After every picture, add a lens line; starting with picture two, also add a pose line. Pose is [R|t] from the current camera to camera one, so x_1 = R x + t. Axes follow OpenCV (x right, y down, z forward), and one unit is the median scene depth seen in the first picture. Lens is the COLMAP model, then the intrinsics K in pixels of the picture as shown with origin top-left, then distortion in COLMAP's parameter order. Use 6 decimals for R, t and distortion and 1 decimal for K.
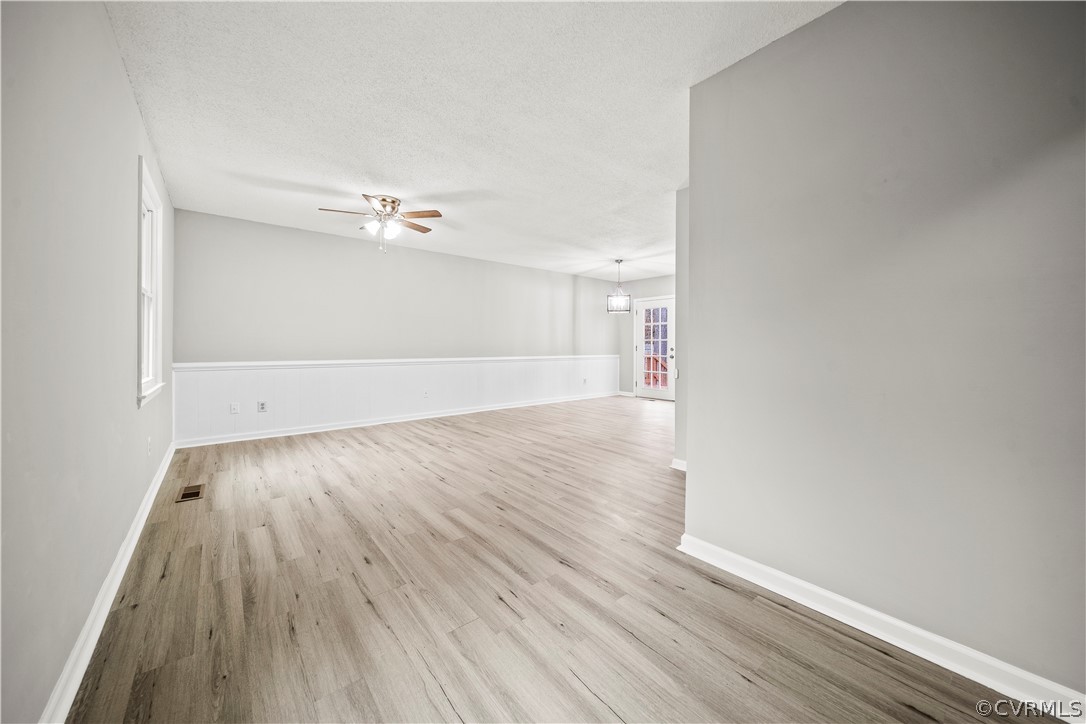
lens RADIAL K [[382.2, 0, 533.8], [0, 382.2, 346.5], [0, 0, 1]] dist [0.001834, -0.001073]
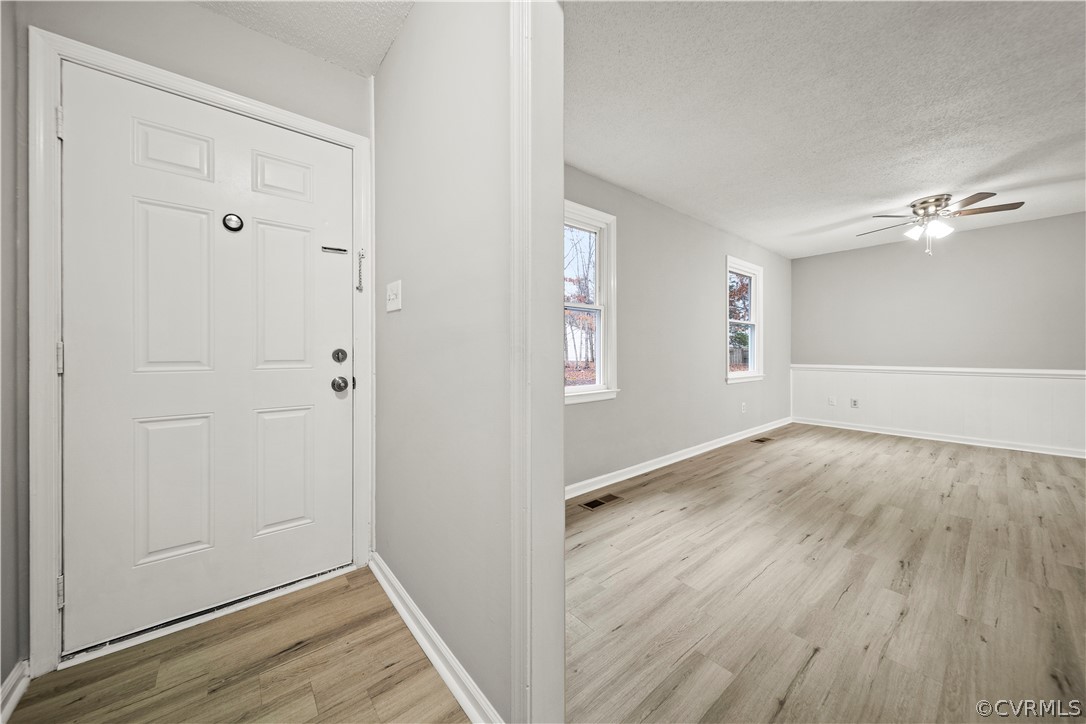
lens RADIAL K [[382.2, 0, 533.7], [0, 382.2, 354.1], [0, 0, 1]] dist [0.001834, -0.001073]
pose [[-0.001372, 0.001302, -0.999998, 0.728912], [-0.002047, 0.999997, 0.001305, 0.007579], [0.999997, 0.002049, -0.001369, 0.011813]]
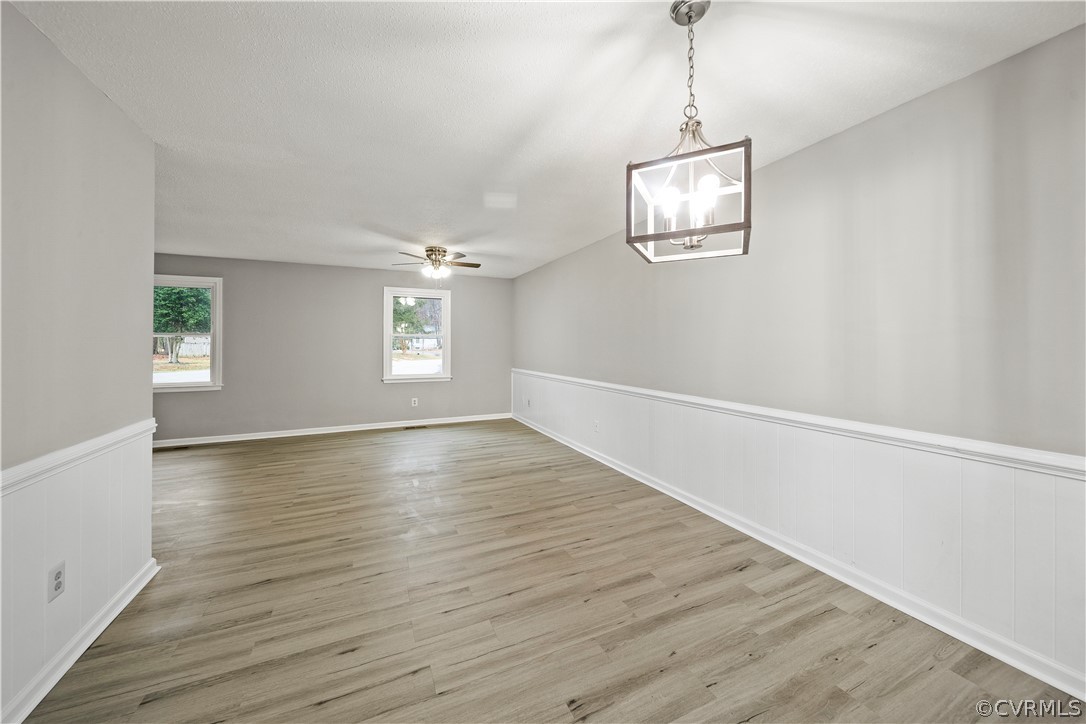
lens RADIAL K [[382.2, 0, 541.4], [0, 382.2, 346.4], [0, 0, 1]] dist [0.001834, -0.001073]
pose [[-0.249465, -0.001512, -0.968383, 0.977417], [-0.006691, 0.999978, 0.000162, -0.077551], [0.968361, 0.006520, -0.249470, 2.129198]]
